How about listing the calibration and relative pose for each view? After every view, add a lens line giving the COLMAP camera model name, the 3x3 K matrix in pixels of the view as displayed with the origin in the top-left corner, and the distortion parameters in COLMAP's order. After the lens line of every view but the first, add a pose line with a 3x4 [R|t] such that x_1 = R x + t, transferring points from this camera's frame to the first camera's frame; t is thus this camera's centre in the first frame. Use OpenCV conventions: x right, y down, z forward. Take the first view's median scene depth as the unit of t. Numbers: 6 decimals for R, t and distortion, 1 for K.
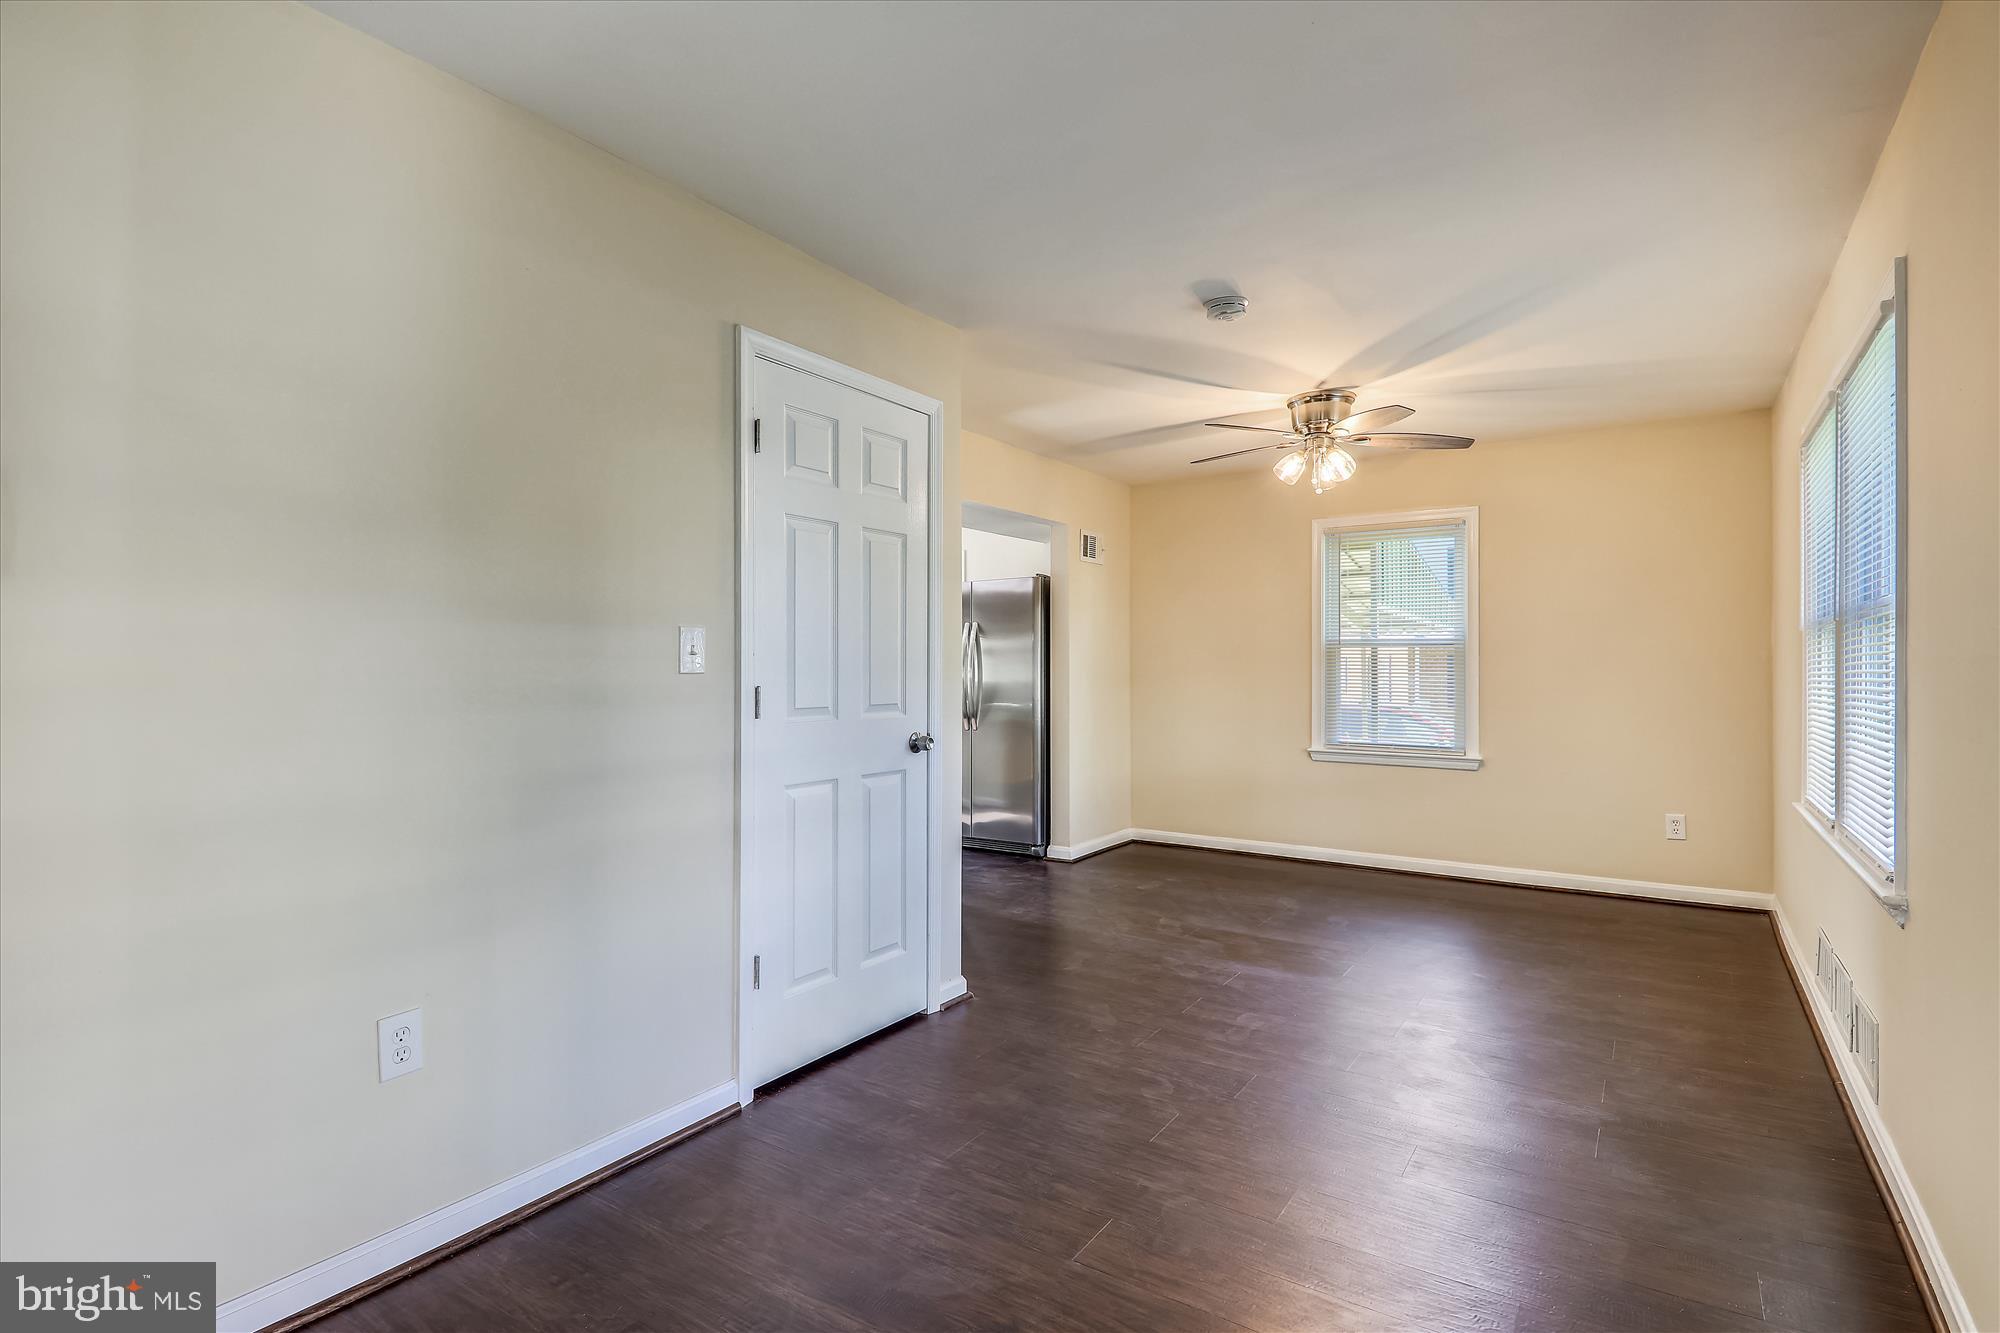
lens RADIAL K [[1014.4, 0, 1000.7], [0, 1014.4, 760.8], [0, 0, 1]] dist [-0.015460, -0.000859]
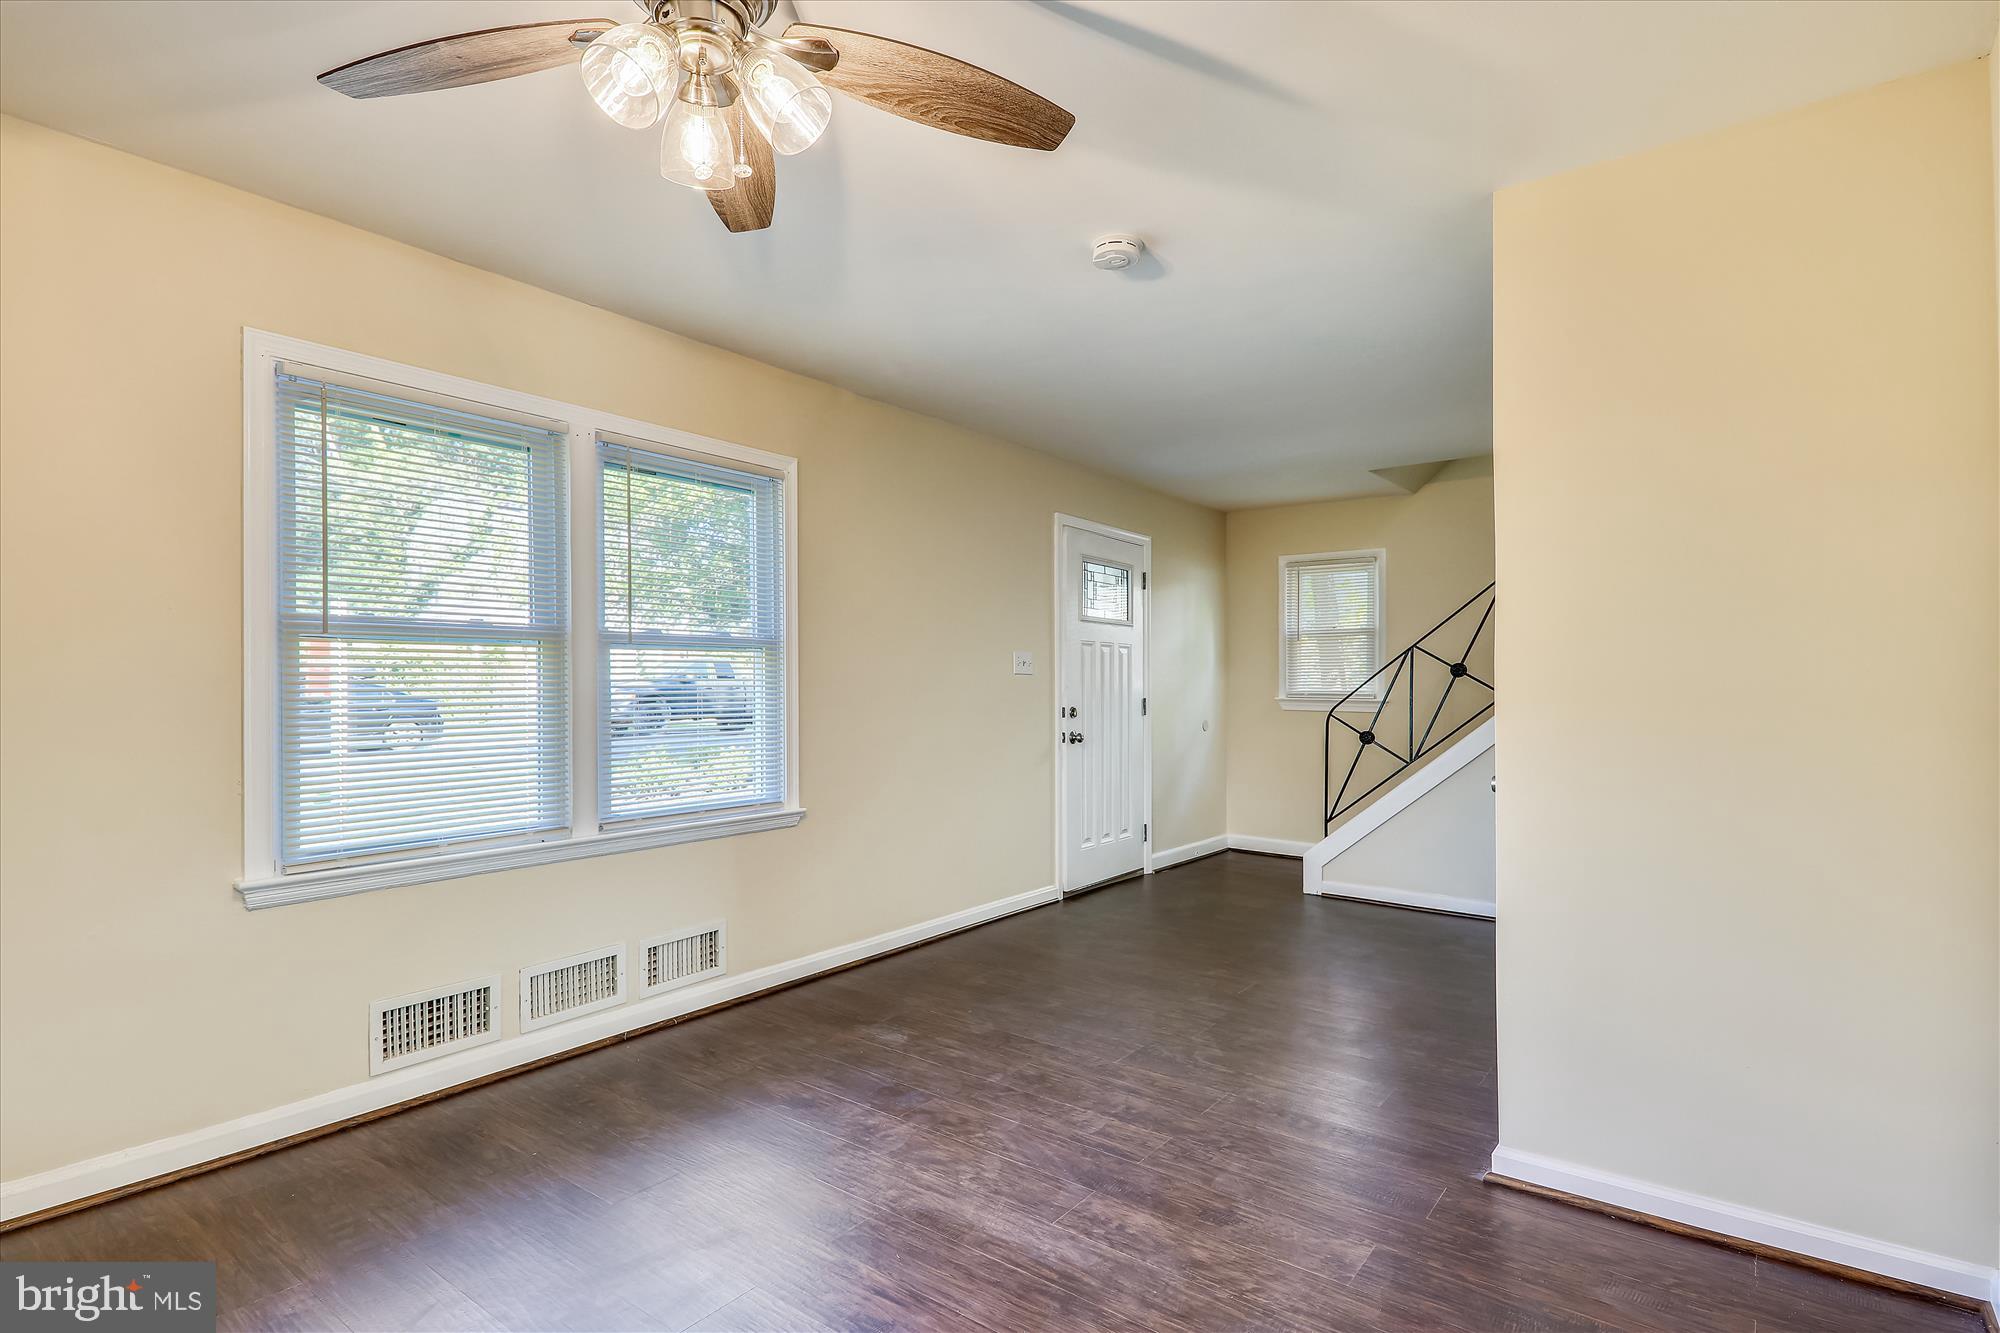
lens RADIAL K [[976.5, 0, 998.3], [0, 976.5, 671.0], [0, 0, 1]] dist [0.054734, -0.038324]
pose [[-0.997077, 0.004185, 0.076289, 0.262336], [0.009342, 0.997685, 0.067366, -0.159527], [-0.075830, 0.067882, -0.994807, 1.803255]]
